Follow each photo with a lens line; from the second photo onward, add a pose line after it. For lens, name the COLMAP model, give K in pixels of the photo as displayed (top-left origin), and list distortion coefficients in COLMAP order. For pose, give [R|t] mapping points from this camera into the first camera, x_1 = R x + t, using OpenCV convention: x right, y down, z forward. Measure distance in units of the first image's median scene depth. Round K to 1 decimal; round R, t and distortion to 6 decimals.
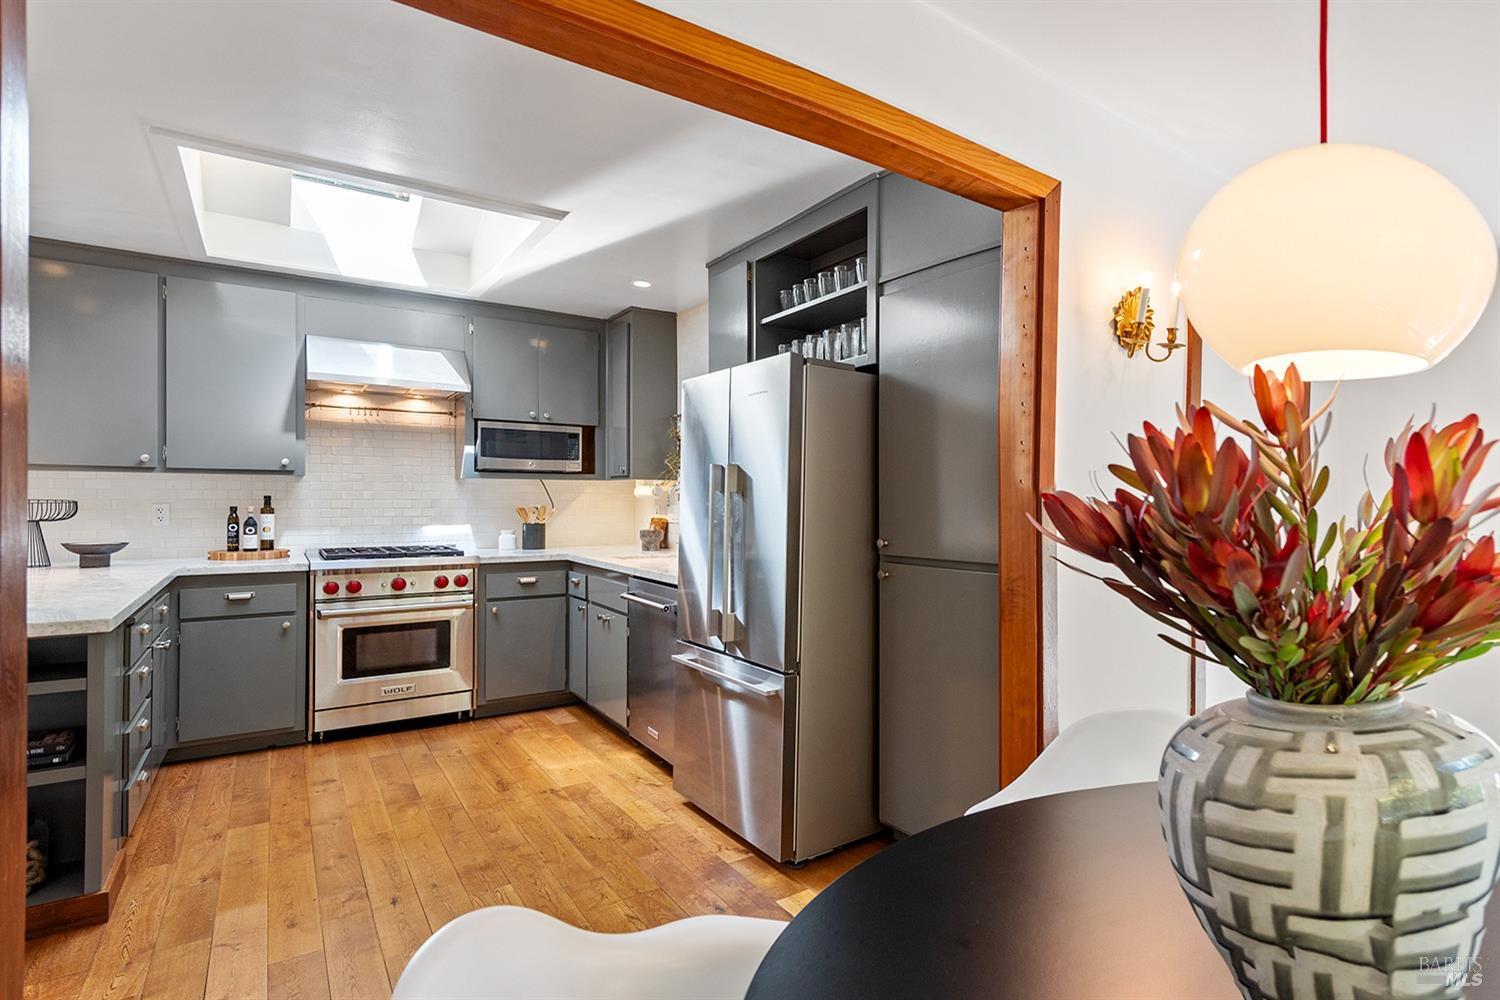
lens RADIAL K [[777.1, 0, 834.5], [0, 777.1, 504.7], [0, 0, 1]] dist [0.004376, -0.003877]
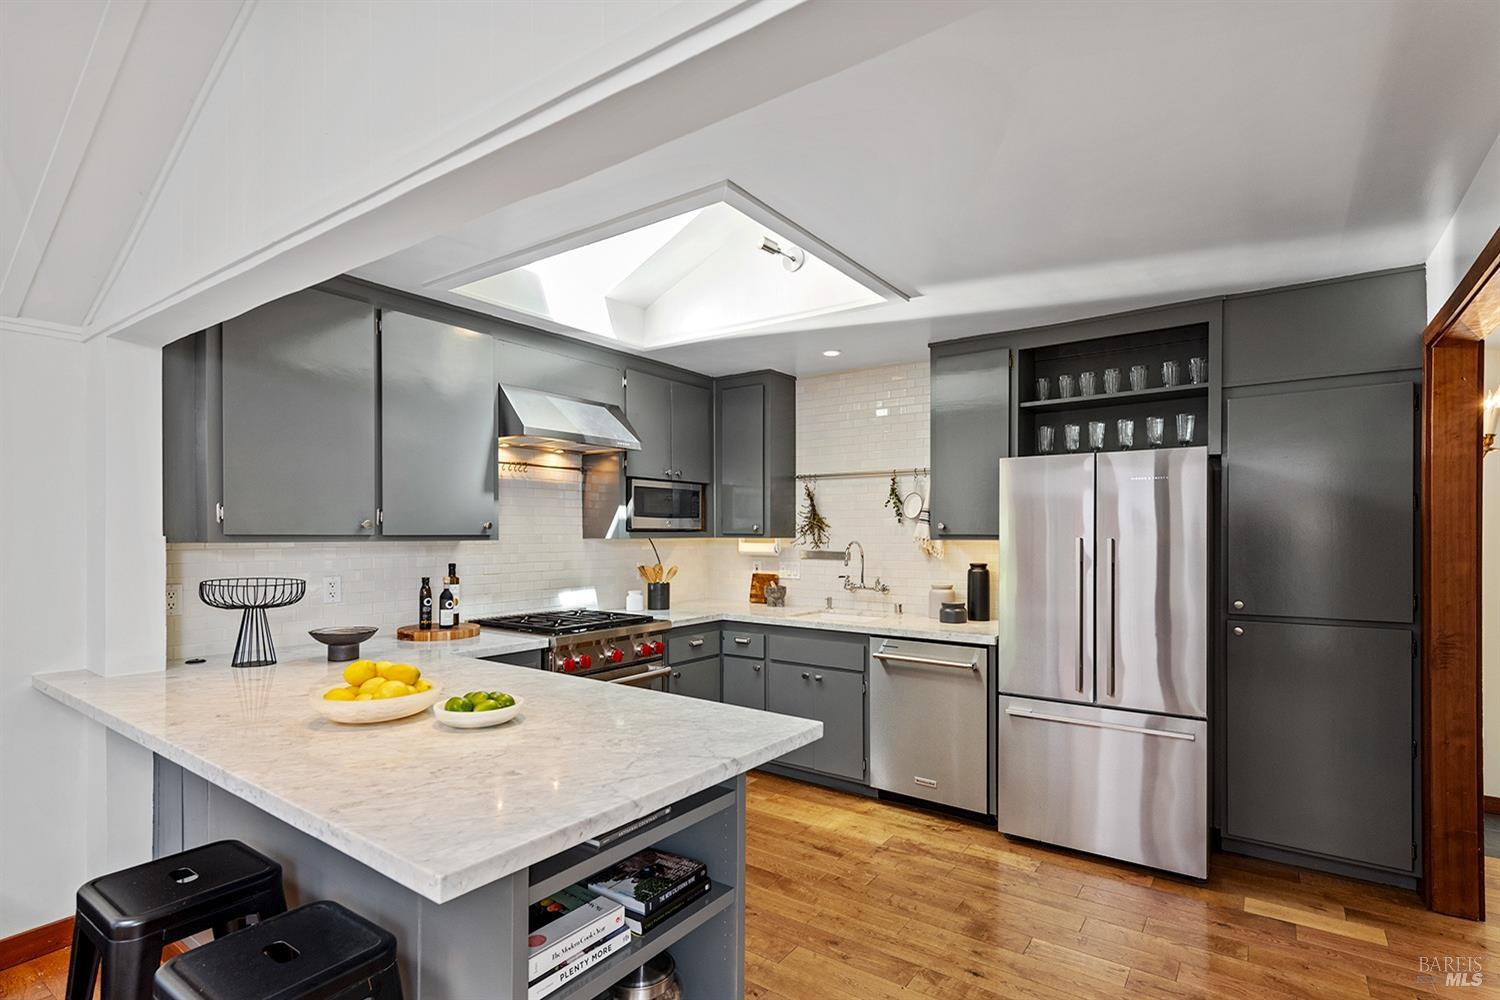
lens RADIAL K [[730.9, 0, 759.4], [0, 730.9, 541.0], [0, 0, 1]] dist [0.011717, 0.000303]
pose [[0.945938, -0.007691, 0.324255, -0.713463], [0.005942, 0.999962, 0.006384, -0.042859], [-0.324292, -0.004112, 0.945948, 0.111508]]
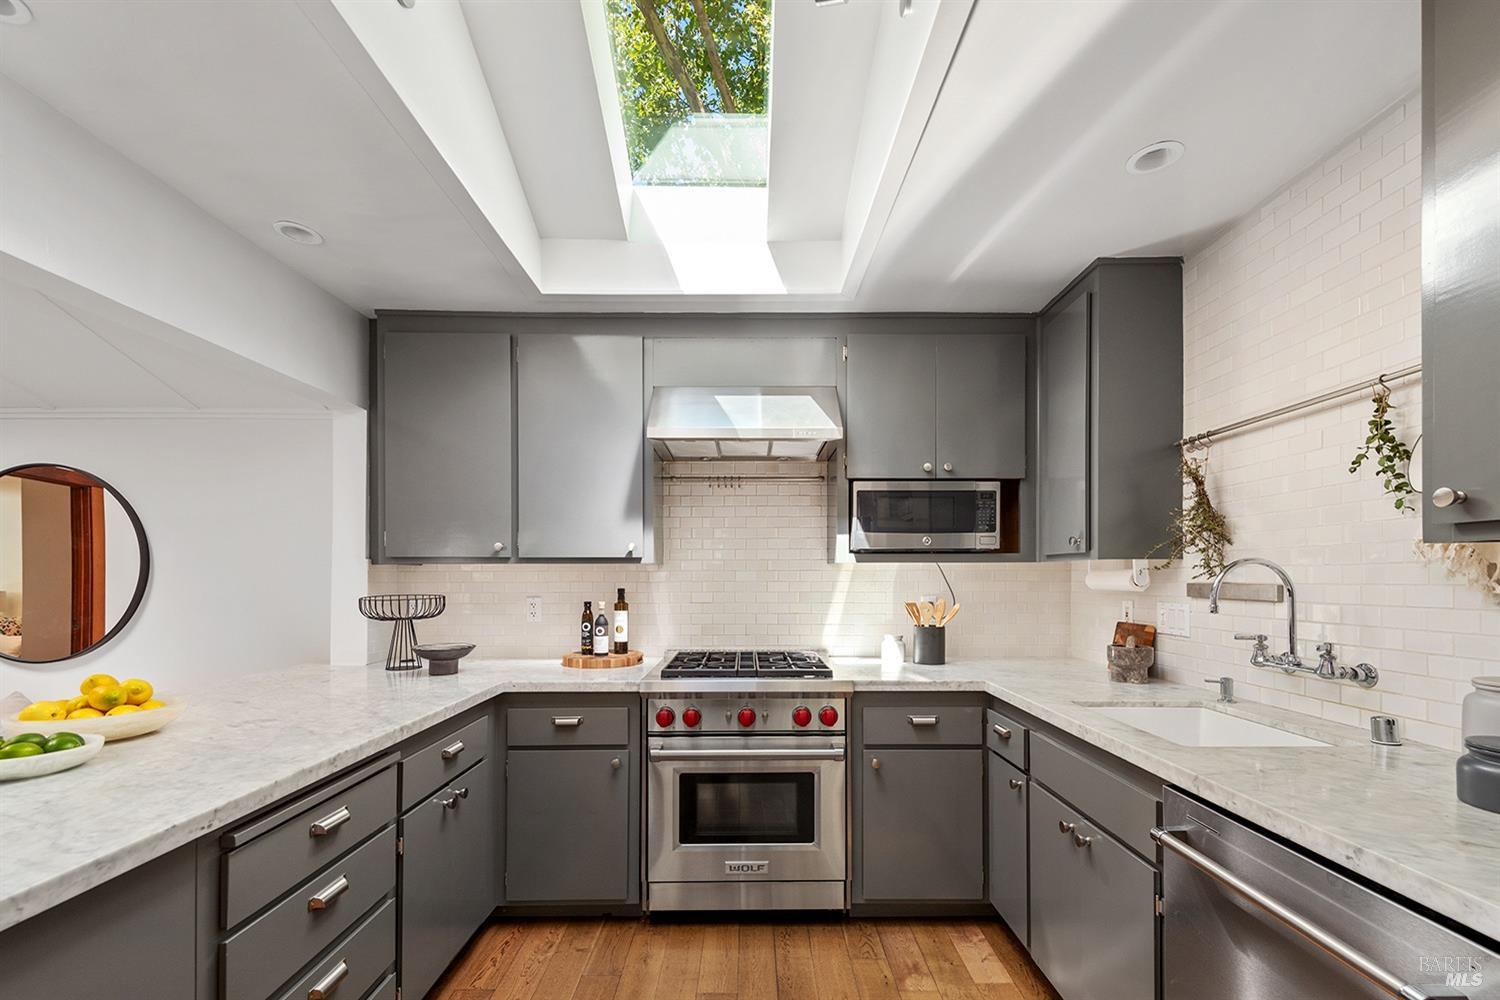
lens RADIAL K [[620.0, 0, 753.0], [0, 620.0, 580.1], [0, 0, 1]] dist [0.013946, -0.001898]
pose [[0.815926, -0.004212, -0.578141, -0.245152], [0.001518, 0.999986, -0.005143, -0.018295], [0.578155, 0.003318, 0.815921, 0.576161]]
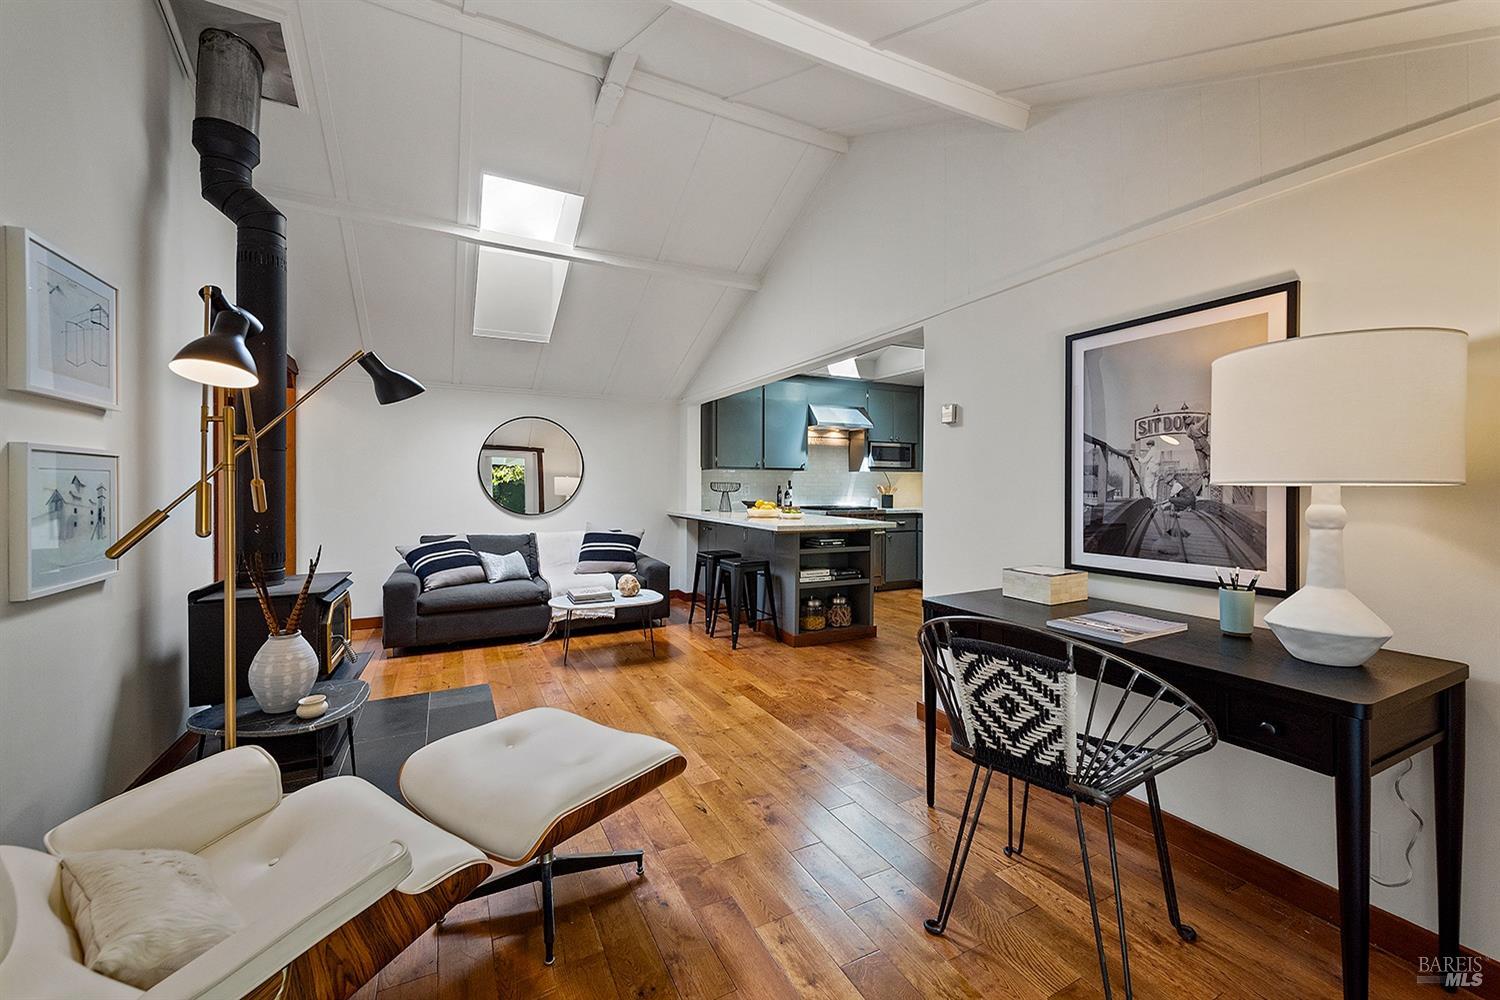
lens RADIAL K [[620.0, 0, 748.6], [0, 620.0, 491.1], [0, 0, 1]] dist [0.013946, -0.001898]
pose [[0.988005, -0.004569, -0.154351, -0.617797], [0.004443, 0.999989, -0.001165, 0.019764], [0.154355, 0.000465, 0.988015, -0.719005]]
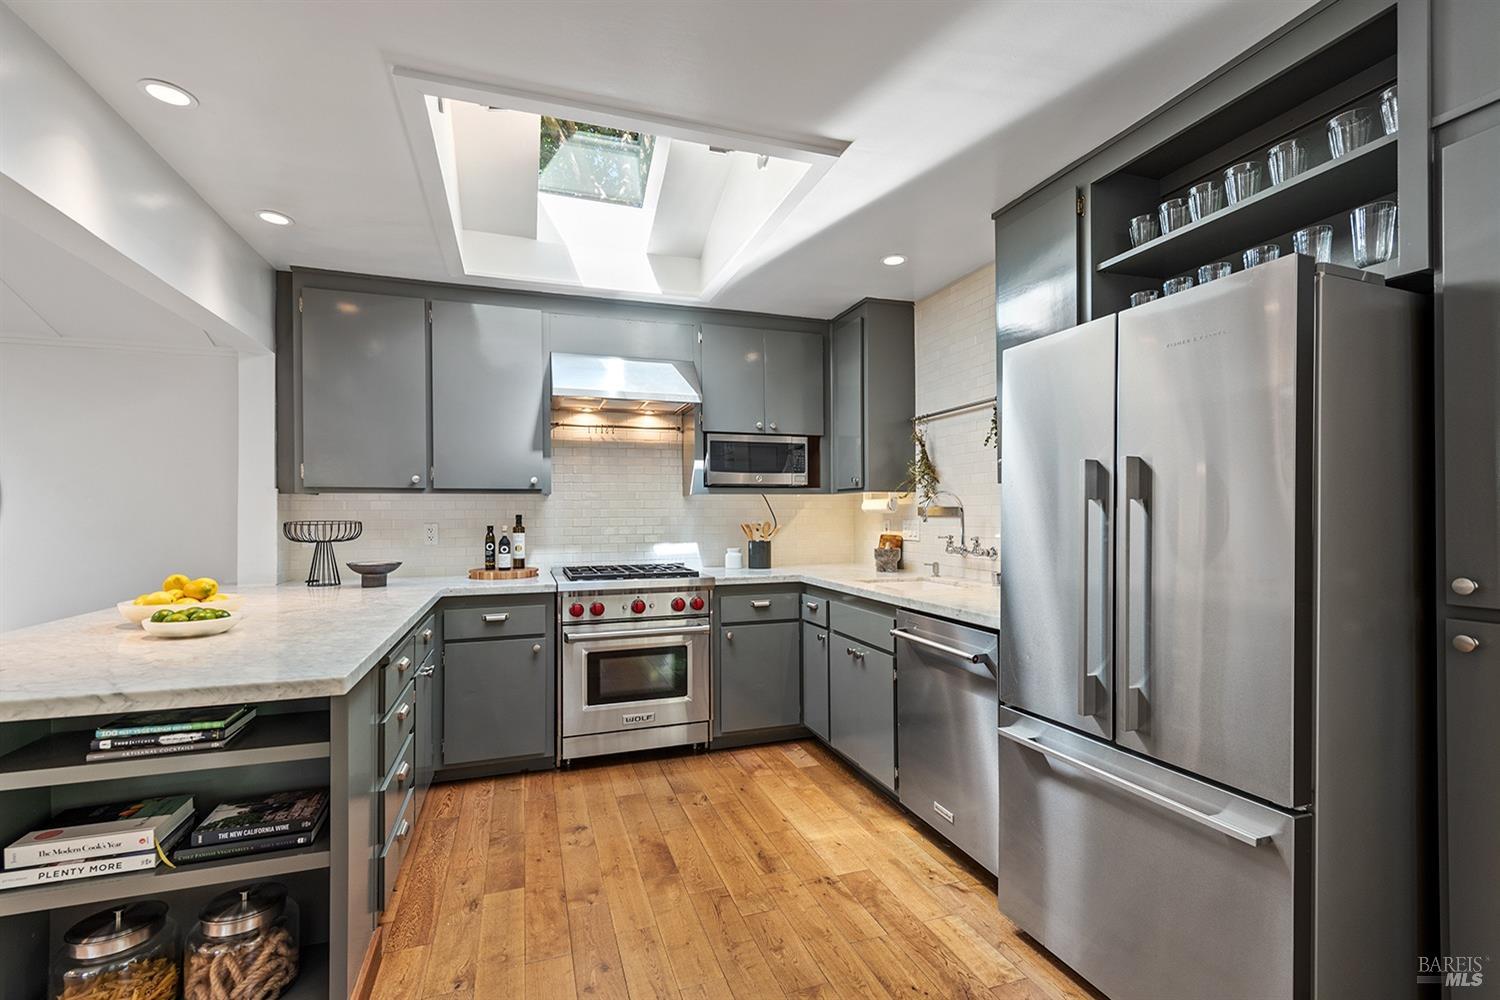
lens RADIAL K [[671.1, 0, 750.2], [0, 671.1, 518.2], [0, 0, 1]] dist [0.005128, -0.001729]
pose [[0.956719, -0.010064, -0.290840, -0.202005], [0.009423, 0.999949, -0.003601, -0.001266], [0.290861, 0.000705, 0.956765, 0.272531]]
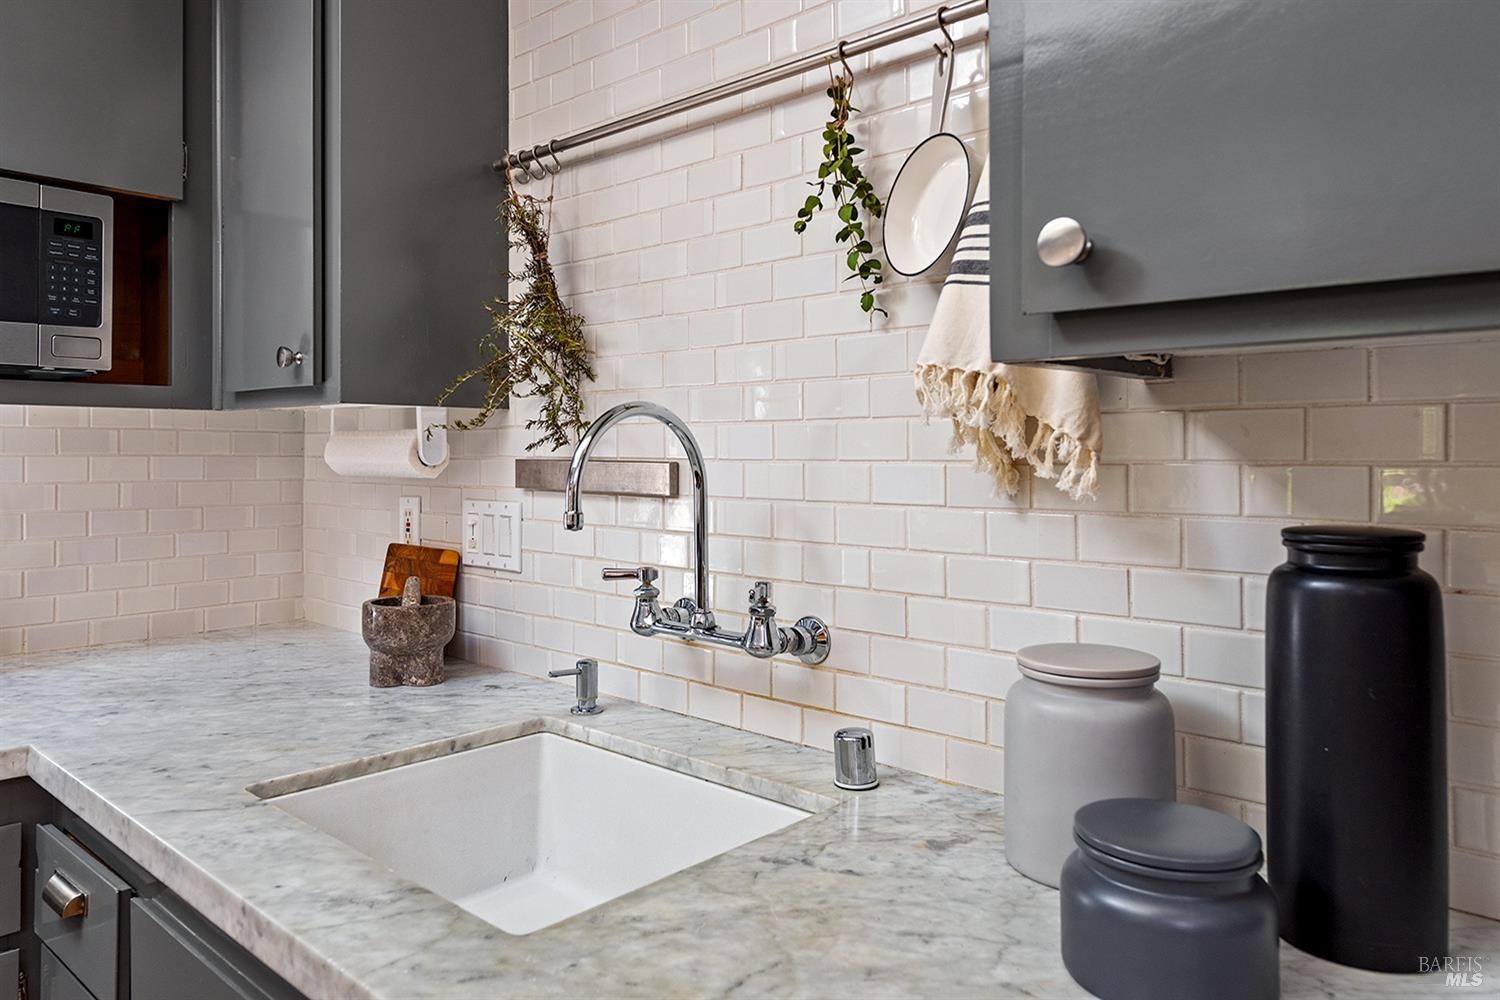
lens RADIAL K [[1024.7, 0, 727.8], [0, 1024.7, 445.7], [0, 0, 1]] dist [0.002293, -0.004606]
pose [[0.979206, -0.002677, 0.202850, -0.251249], [0.005150, 0.999919, -0.011663, -0.018066], [-0.202802, 0.012465, 0.979140, 0.808639]]
